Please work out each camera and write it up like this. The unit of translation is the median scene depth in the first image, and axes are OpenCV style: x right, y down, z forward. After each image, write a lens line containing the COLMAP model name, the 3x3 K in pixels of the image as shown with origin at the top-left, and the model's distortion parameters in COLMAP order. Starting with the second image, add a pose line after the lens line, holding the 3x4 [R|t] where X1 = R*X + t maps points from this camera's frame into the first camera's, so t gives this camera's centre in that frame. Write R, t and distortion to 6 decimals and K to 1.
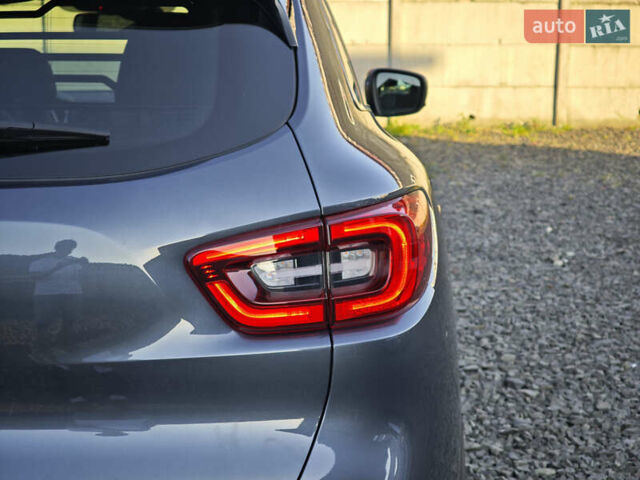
lens RADIAL K [[880.7, 0, 320.0], [0, 880.7, 240.0], [0, 0, 1]] dist [0.044885, 0.014376]
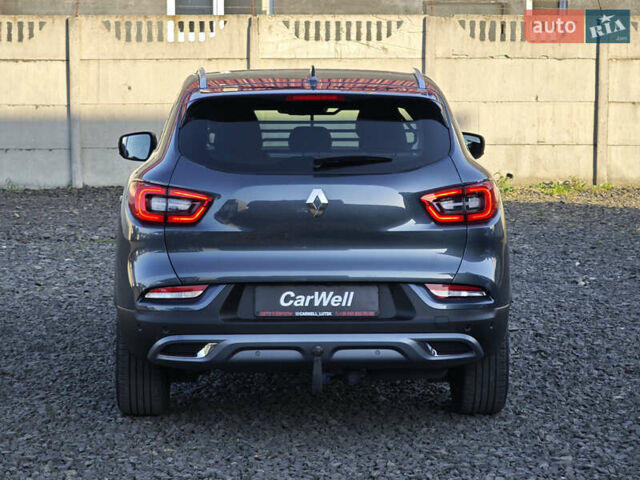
lens RADIAL K [[1169.8, 0, 320.0], [0, 1169.8, 240.0], [0, 0, 1]] dist [-0.000615, -0.259635]
pose [[0.999953, -0.002916, 0.009204, -0.109820], [0.003746, 0.995801, -0.091463, 0.109676], [-0.008899, 0.091493, 0.995766, -0.617963]]
